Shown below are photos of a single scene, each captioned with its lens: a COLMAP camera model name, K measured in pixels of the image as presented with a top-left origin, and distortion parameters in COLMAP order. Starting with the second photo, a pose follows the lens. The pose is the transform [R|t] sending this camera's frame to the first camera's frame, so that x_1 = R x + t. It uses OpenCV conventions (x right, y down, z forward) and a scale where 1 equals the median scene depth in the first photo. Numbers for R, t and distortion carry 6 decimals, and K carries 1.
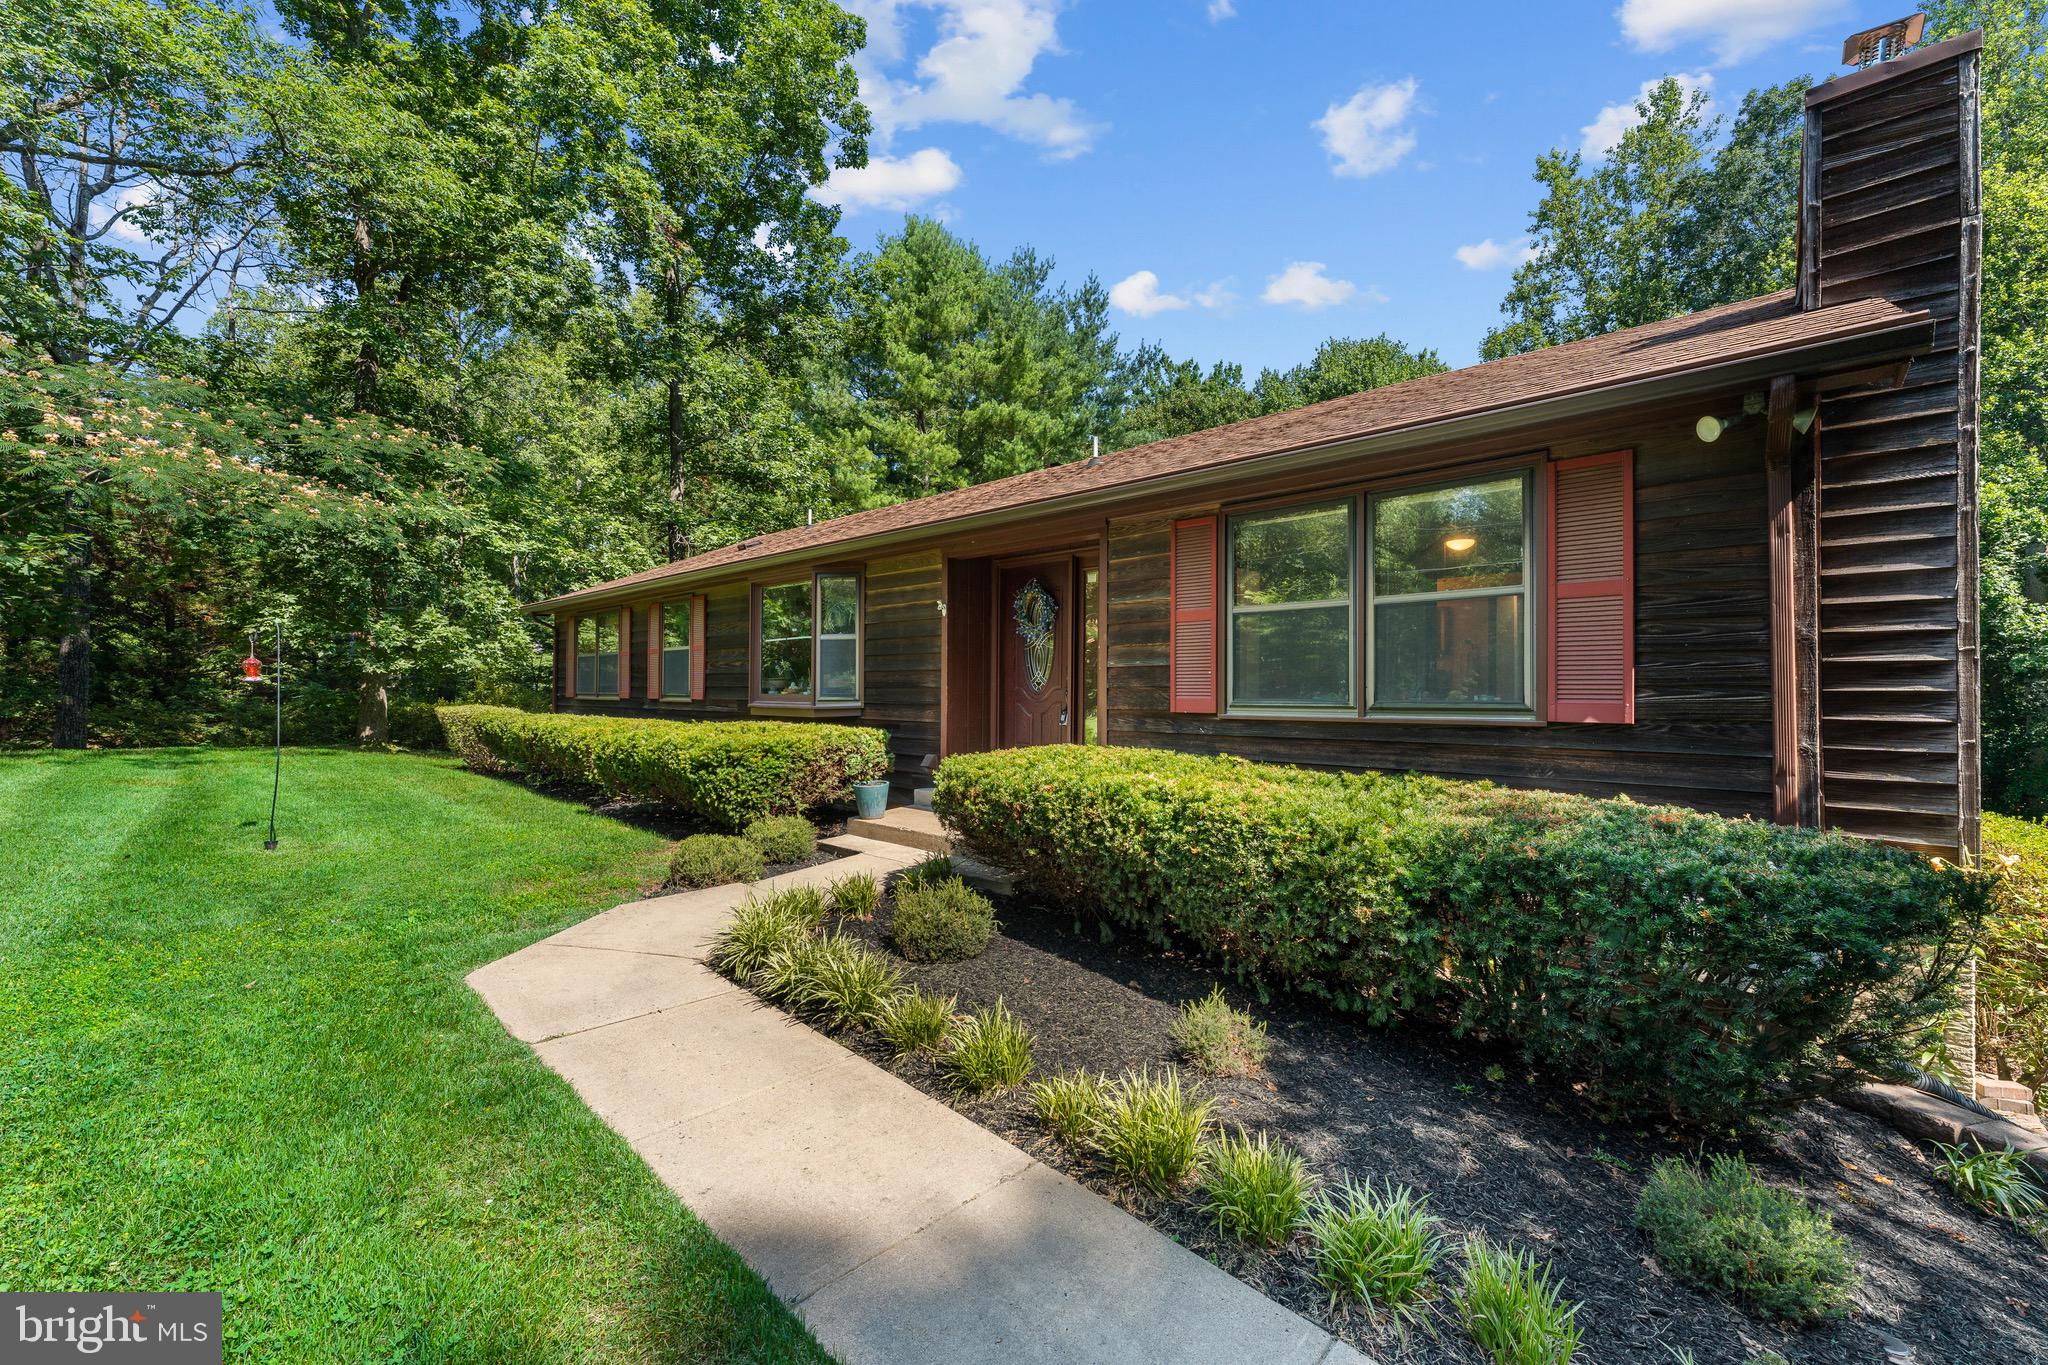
lens RADIAL K [[824.8, 0, 1025.3], [0, 824.8, 683.8], [0, 0, 1]] dist [0.001003, 0.000965]
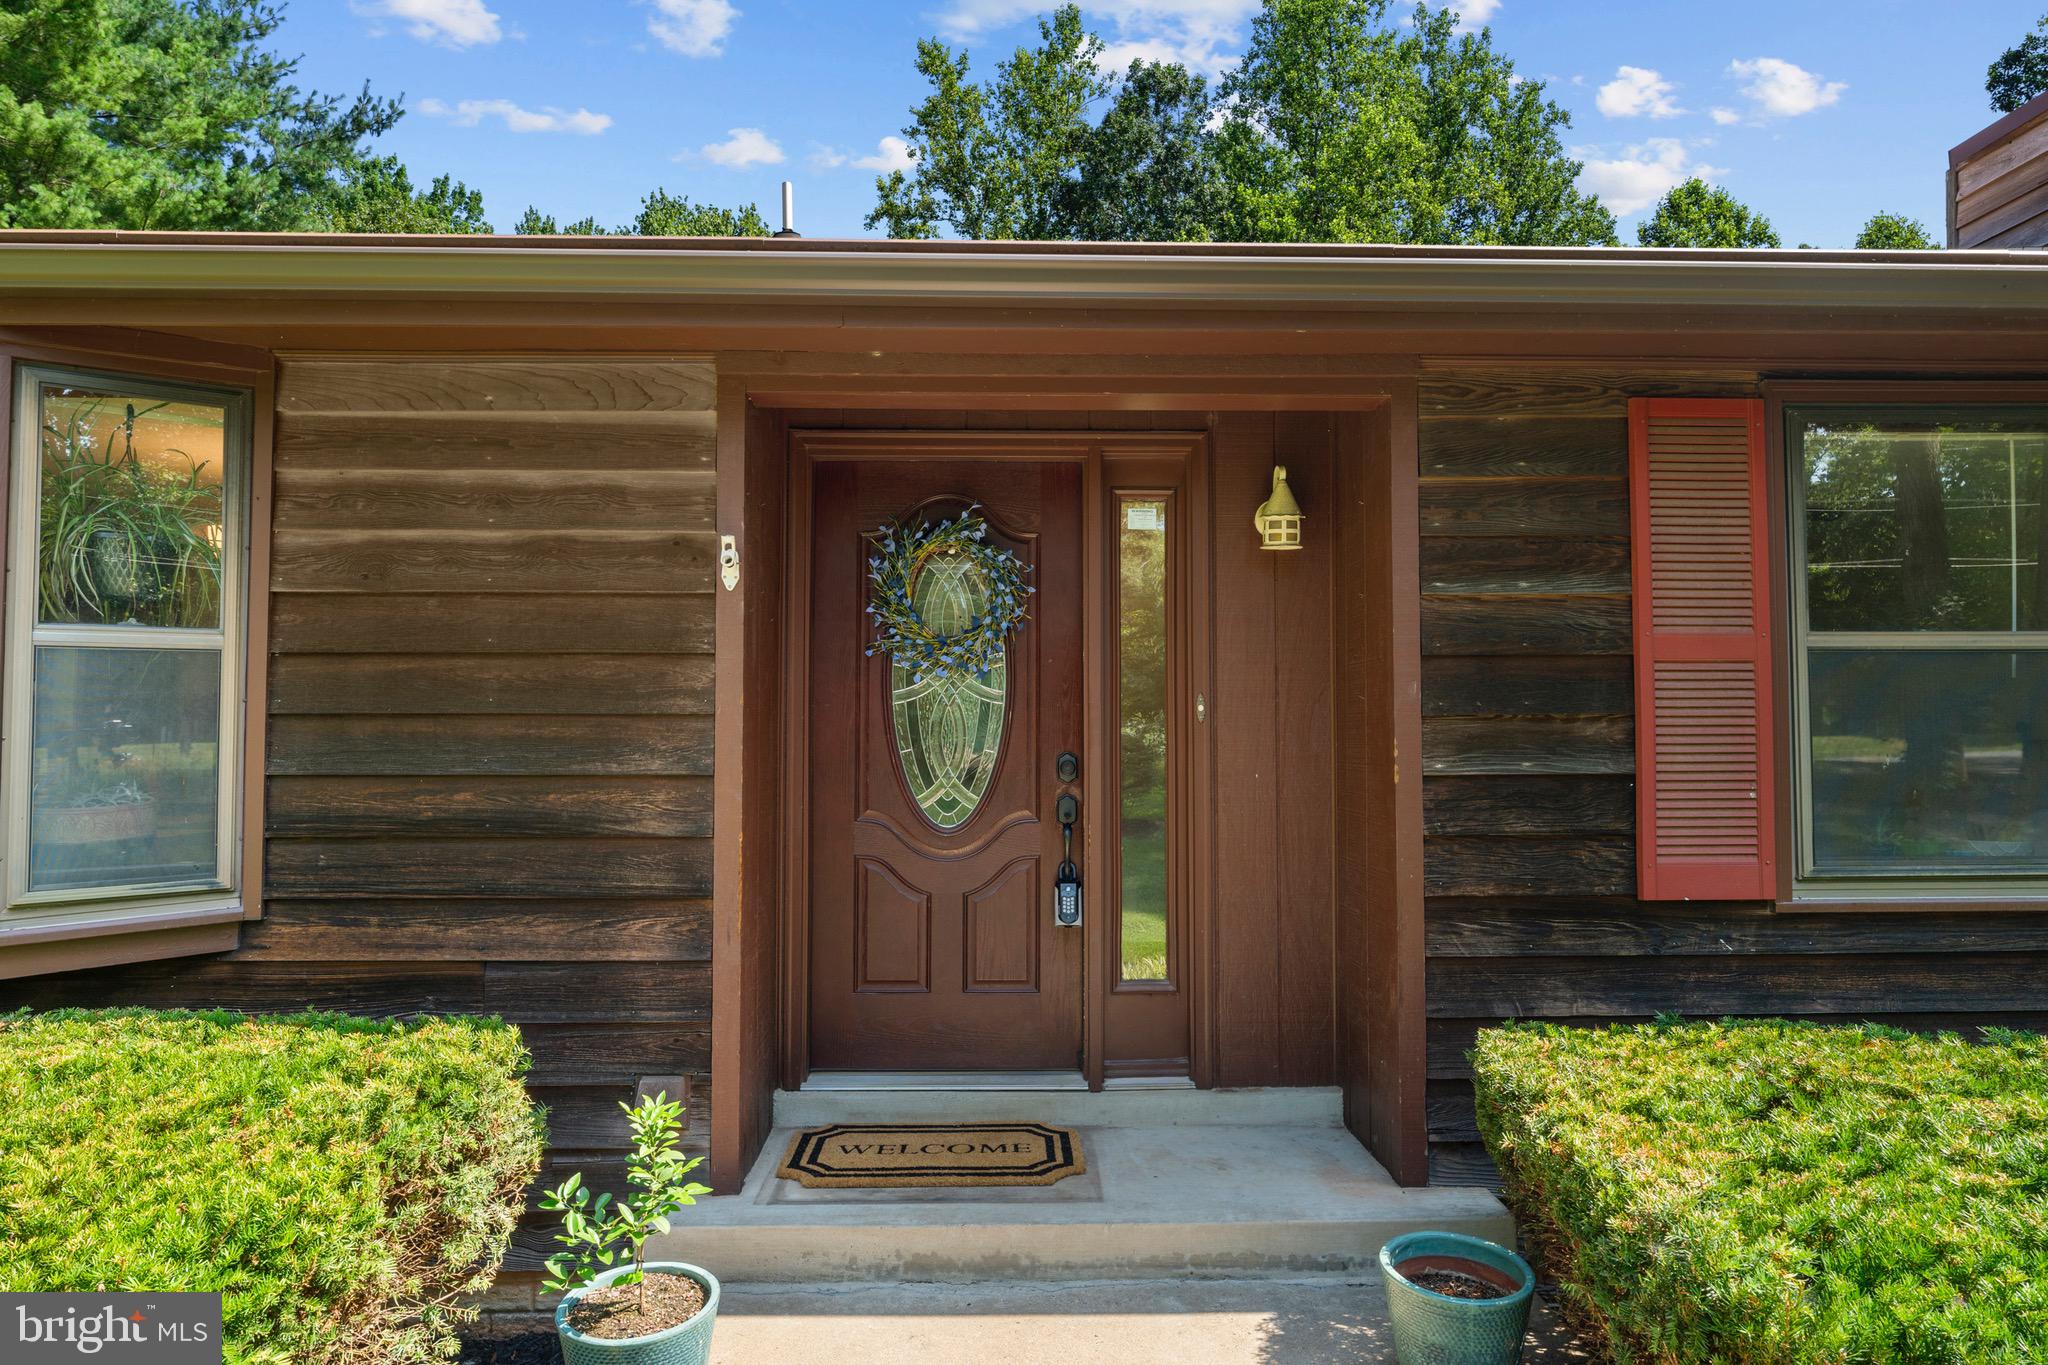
lens RADIAL K [[1204.7, 0, 1023.7], [0, 1204.7, 677.2], [0, 0, 1]] dist [0.001089, -0.003588]
pose [[0.716275, 0.025496, 0.697352, -0.088917], [-0.001997, 0.999403, -0.034488, -0.010272], [-0.697815, 0.023310, 0.715899, 0.173017]]
